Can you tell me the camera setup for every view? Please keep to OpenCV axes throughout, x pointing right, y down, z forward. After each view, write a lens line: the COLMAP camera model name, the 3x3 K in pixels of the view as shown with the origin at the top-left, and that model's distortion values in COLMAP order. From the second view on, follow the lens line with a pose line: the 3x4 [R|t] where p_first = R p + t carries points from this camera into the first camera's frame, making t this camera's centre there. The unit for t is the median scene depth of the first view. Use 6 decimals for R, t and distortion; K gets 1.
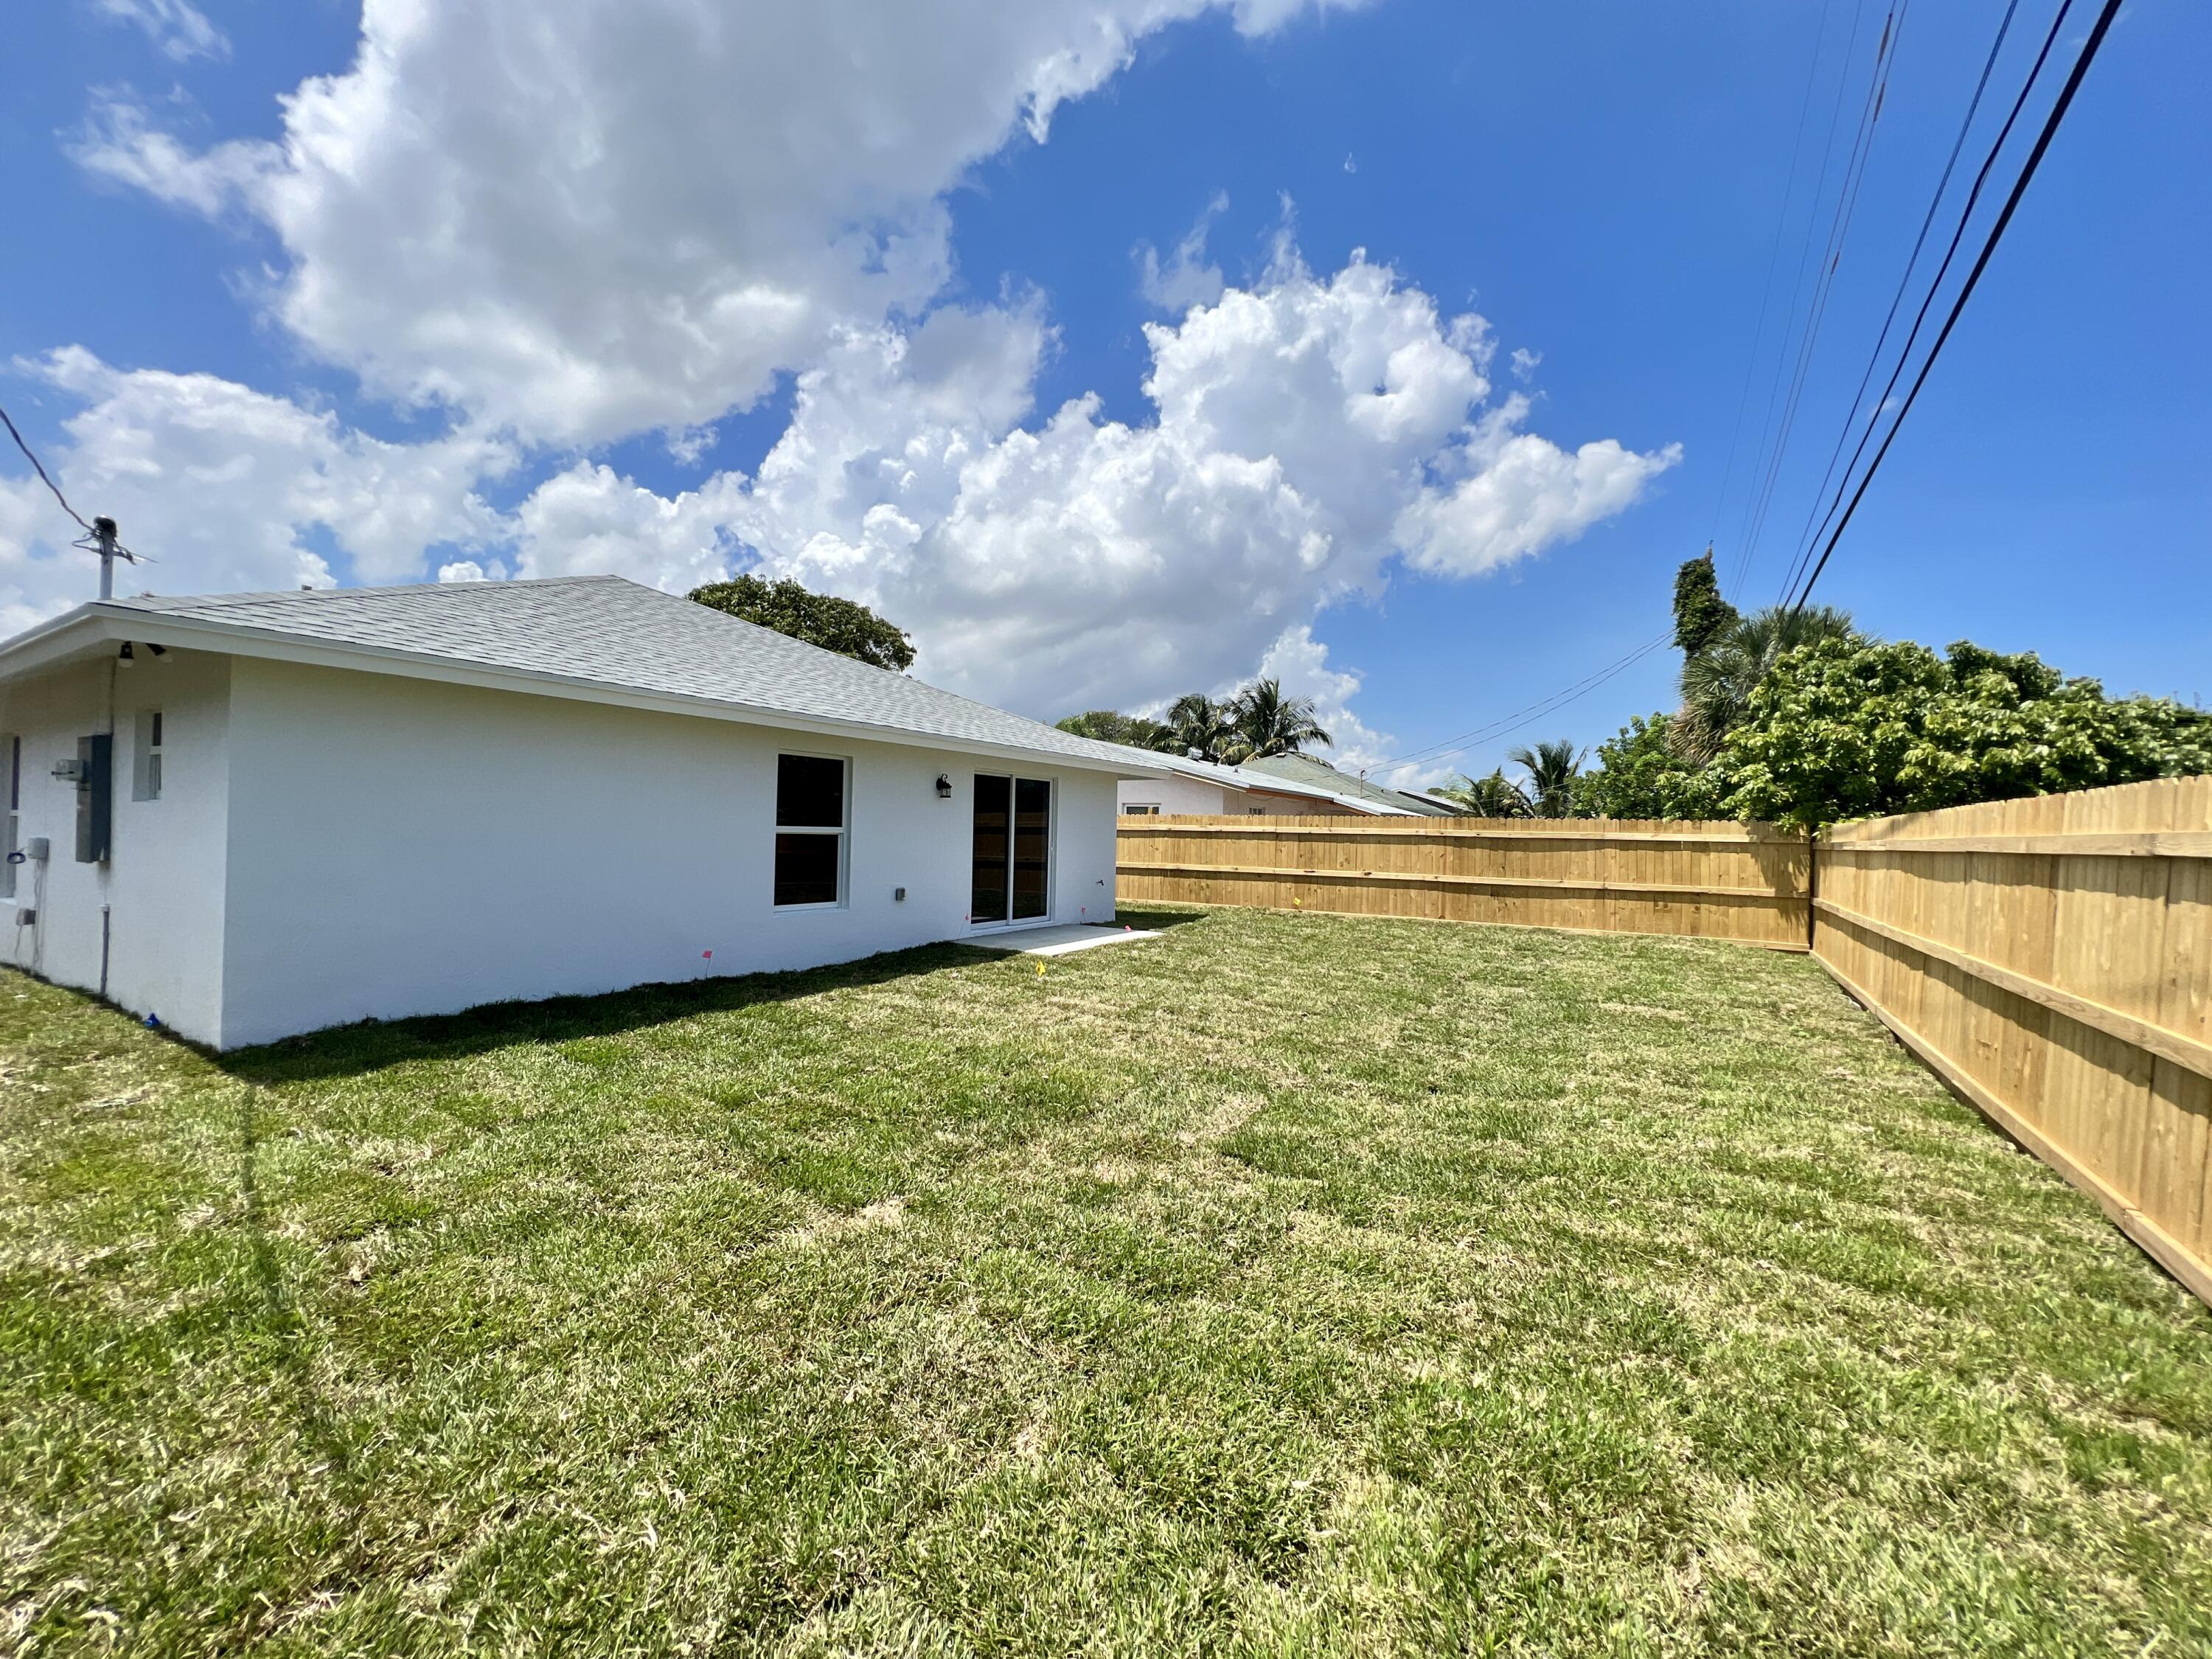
lens RADIAL K [[887.9, 0, 1109.4], [0, 887.9, 840.7], [0, 0, 1]] dist [-0.003250, 0.000659]
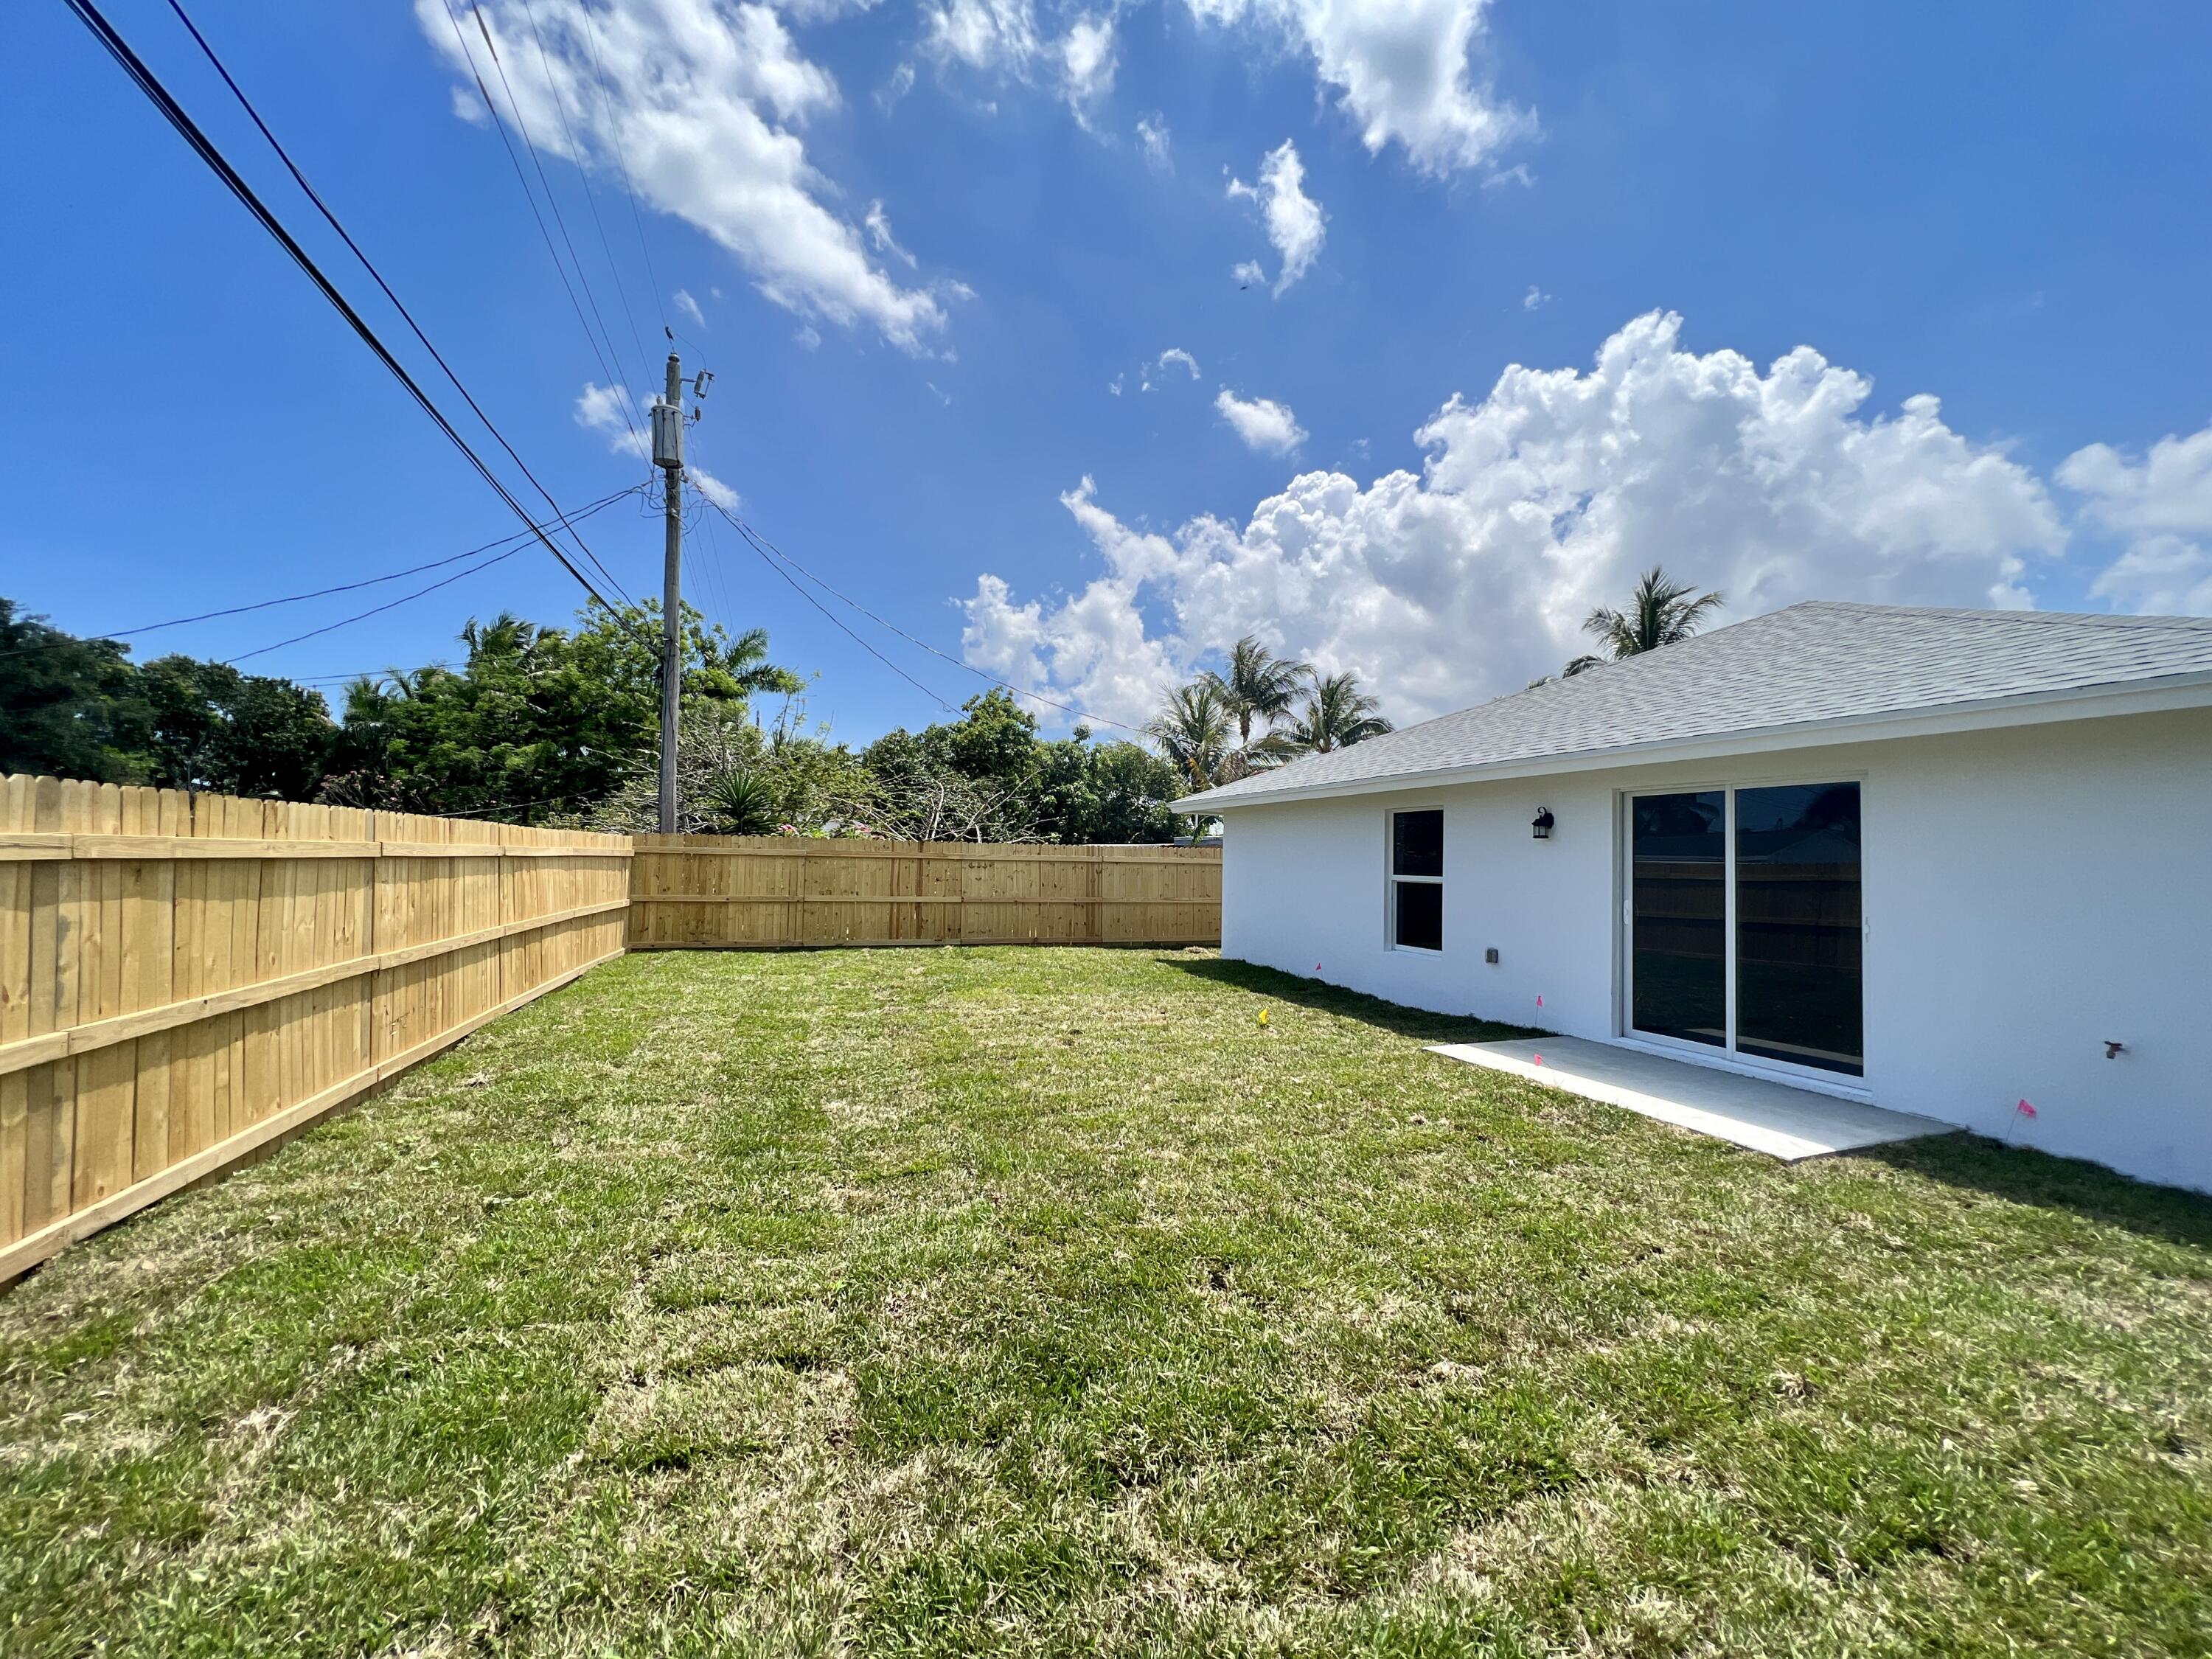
lens RADIAL K [[887.9, 0, 1111.0], [0, 887.9, 808.4], [0, 0, 1]] dist [-0.003250, 0.000659]
pose [[-0.614657, -0.083130, -0.784401, 0.667869], [-0.043244, 0.996487, -0.071720, -0.003334], [0.787608, -0.010163, -0.616093, 1.238102]]
